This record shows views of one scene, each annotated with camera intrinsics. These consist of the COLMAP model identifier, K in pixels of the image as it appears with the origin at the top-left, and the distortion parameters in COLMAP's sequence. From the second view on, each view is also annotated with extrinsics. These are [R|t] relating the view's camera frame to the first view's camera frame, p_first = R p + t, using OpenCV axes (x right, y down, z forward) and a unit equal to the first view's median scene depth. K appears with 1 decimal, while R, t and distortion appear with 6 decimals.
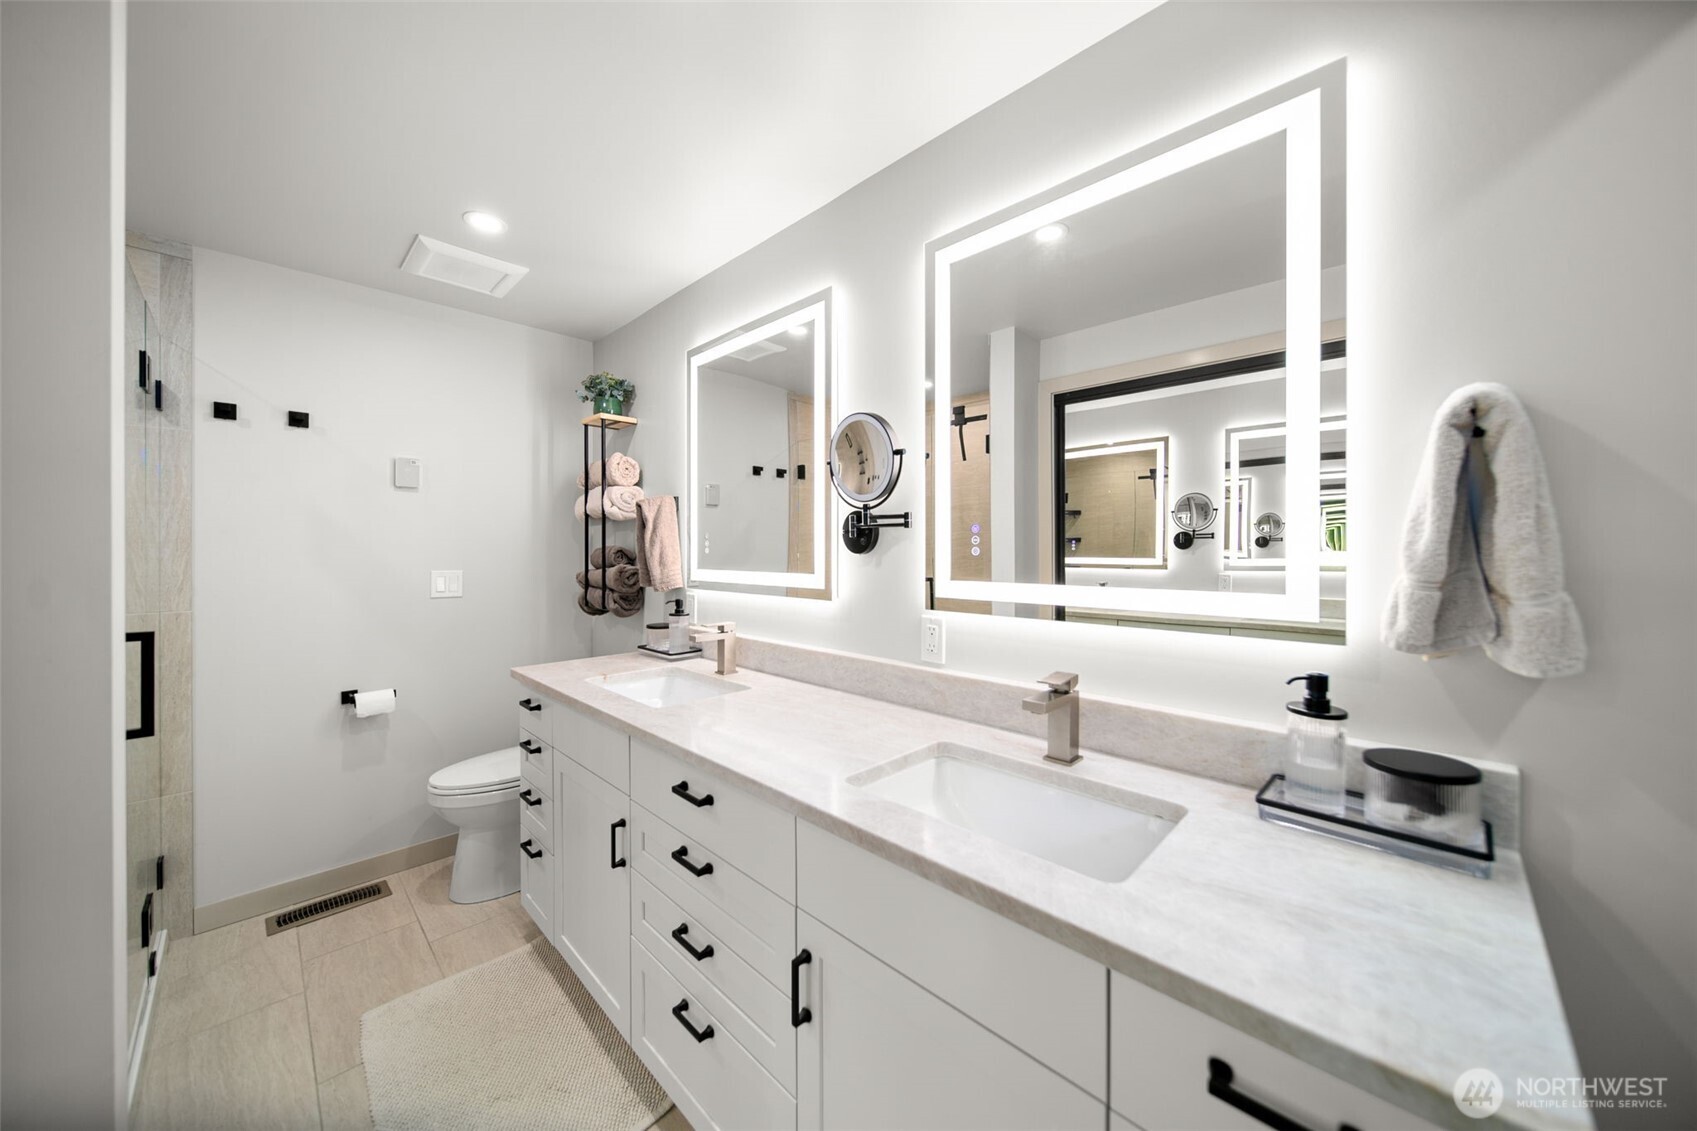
lens RADIAL K [[593.4, 0, 849.8], [0, 593.4, 553.1], [0, 0, 1]] dist [-0.002304, -0.000223]
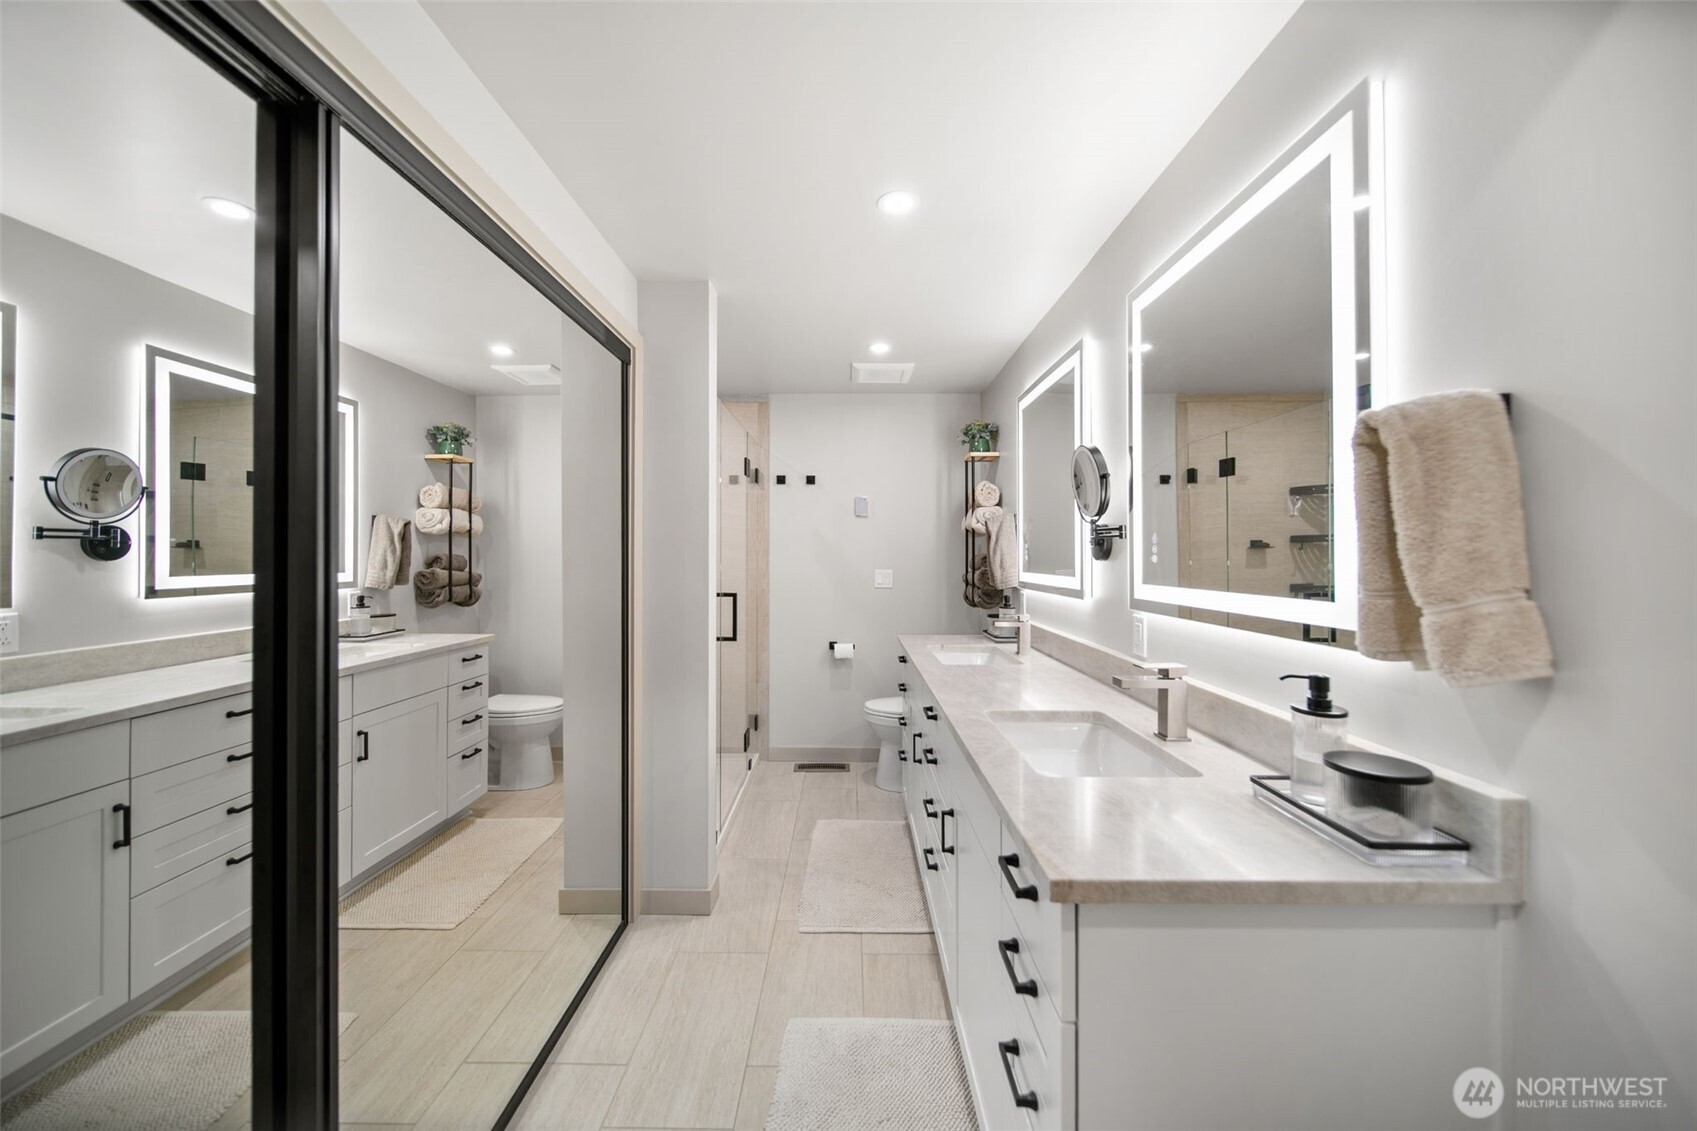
lens RADIAL K [[593.4, 0, 845.0], [0, 593.4, 560.2], [0, 0, 1]] dist [-0.002304, -0.000223]
pose [[0.702346, 0.007412, -0.711798, 0.377404], [-0.006077, 0.999972, 0.004416, -0.001426], [0.711810, 0.001224, 0.702371, -0.143385]]
